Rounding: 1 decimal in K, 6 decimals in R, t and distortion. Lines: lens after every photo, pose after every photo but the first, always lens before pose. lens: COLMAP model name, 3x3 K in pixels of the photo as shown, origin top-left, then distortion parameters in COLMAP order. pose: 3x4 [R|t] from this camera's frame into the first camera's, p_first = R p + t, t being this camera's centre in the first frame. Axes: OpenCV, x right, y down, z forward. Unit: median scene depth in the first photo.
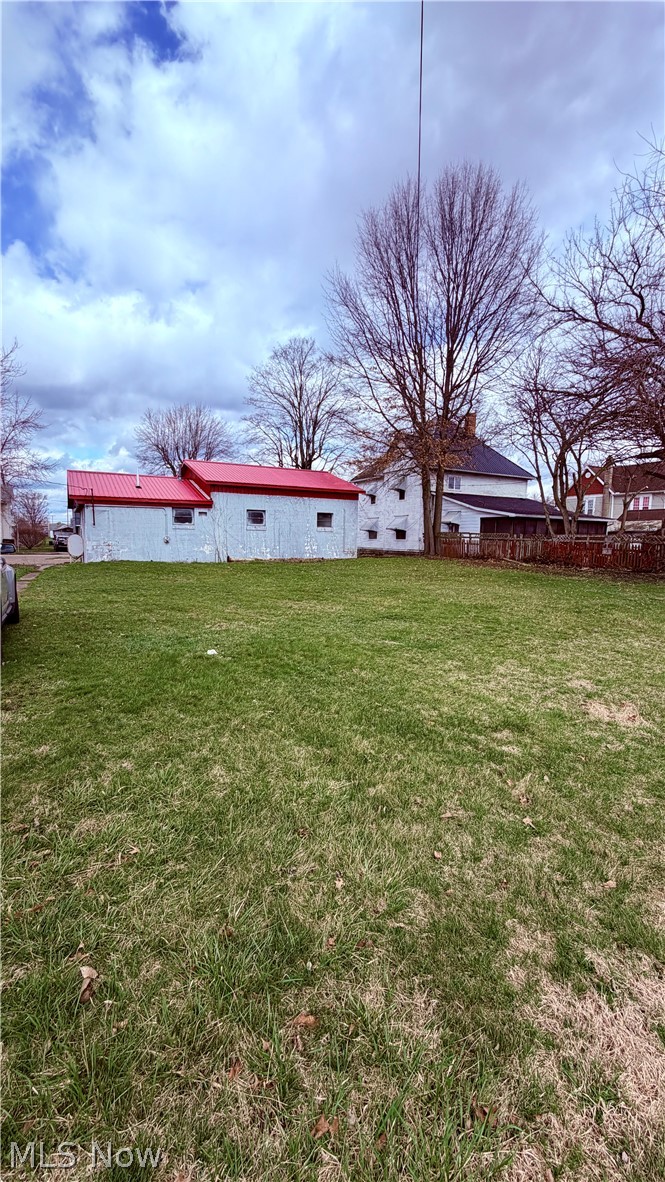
lens RADIAL K [[471.5, 0, 332.8], [0, 471.5, 587.2], [0, 0, 1]] dist [0.000567, -0.000158]
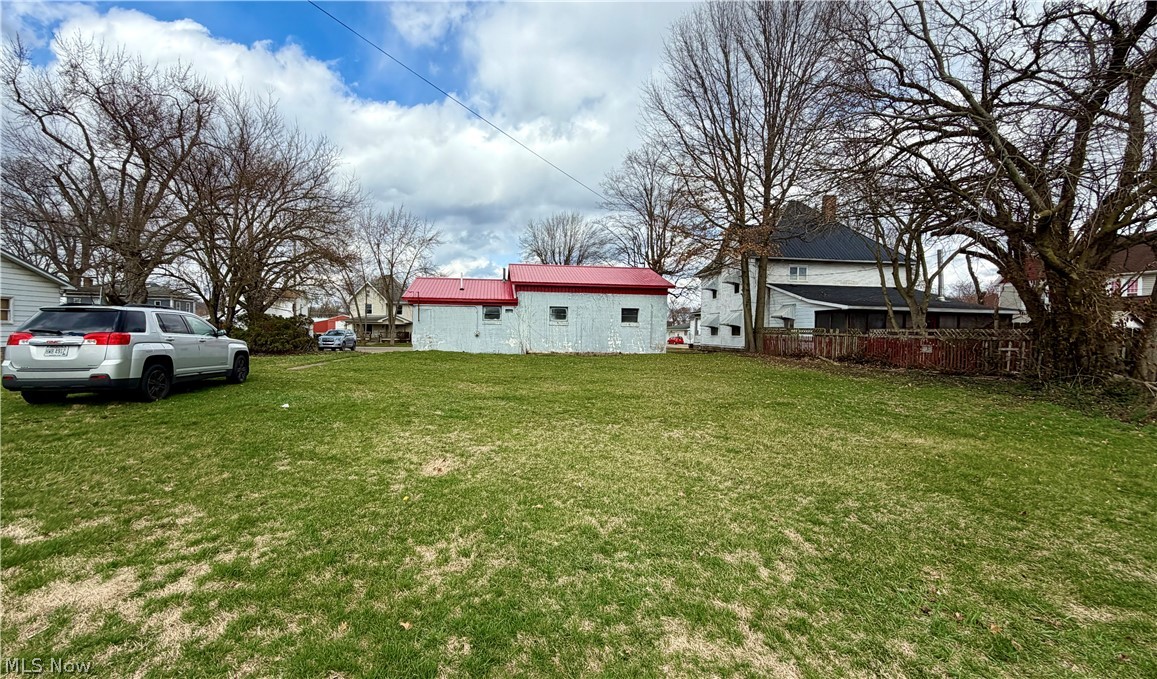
lens RADIAL K [[507.6, 0, 578.2], [0, 507.6, 341.3], [0, 0, 1]] dist [0.001665, -0.000098]
pose [[0.925559, 0.006900, -0.378541, 0.272558], [-0.044802, 0.994805, -0.091410, 0.015725], [0.375944, 0.101565, 0.921060, -0.034872]]
